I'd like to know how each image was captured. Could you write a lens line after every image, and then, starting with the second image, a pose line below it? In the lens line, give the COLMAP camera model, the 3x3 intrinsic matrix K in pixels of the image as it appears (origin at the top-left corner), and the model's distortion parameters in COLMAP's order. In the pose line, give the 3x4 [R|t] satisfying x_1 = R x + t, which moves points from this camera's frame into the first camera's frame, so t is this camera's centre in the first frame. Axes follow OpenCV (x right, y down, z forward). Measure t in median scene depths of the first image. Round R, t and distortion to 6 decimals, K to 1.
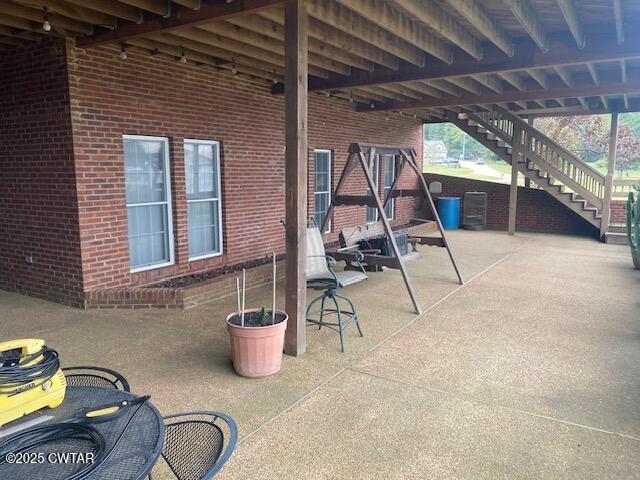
lens RADIAL K [[483.9, 0, 312.6], [0, 483.9, 238.3], [0, 0, 1]] dist [0.005962, 0.006167]
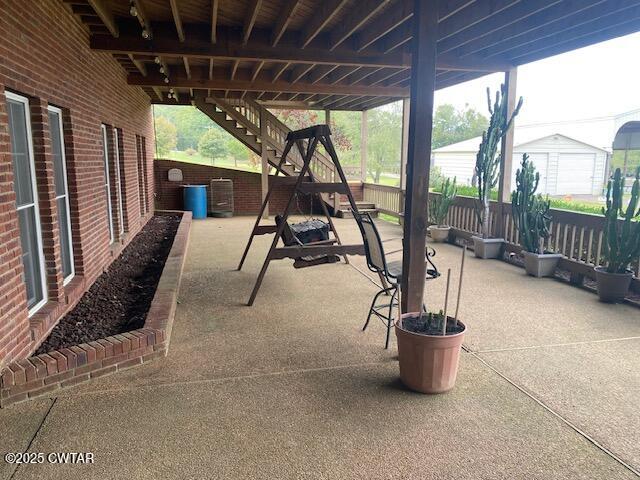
lens RADIAL K [[489.2, 0, 317.3], [0, 489.2, 242.9], [0, 0, 1]] dist [0.087645, -0.139161]
pose [[0.694599, -0.116300, 0.709935, -0.289754], [0.094176, 0.993053, 0.070539, -0.020400], [-0.713207, 0.017862, 0.700726, 0.173697]]
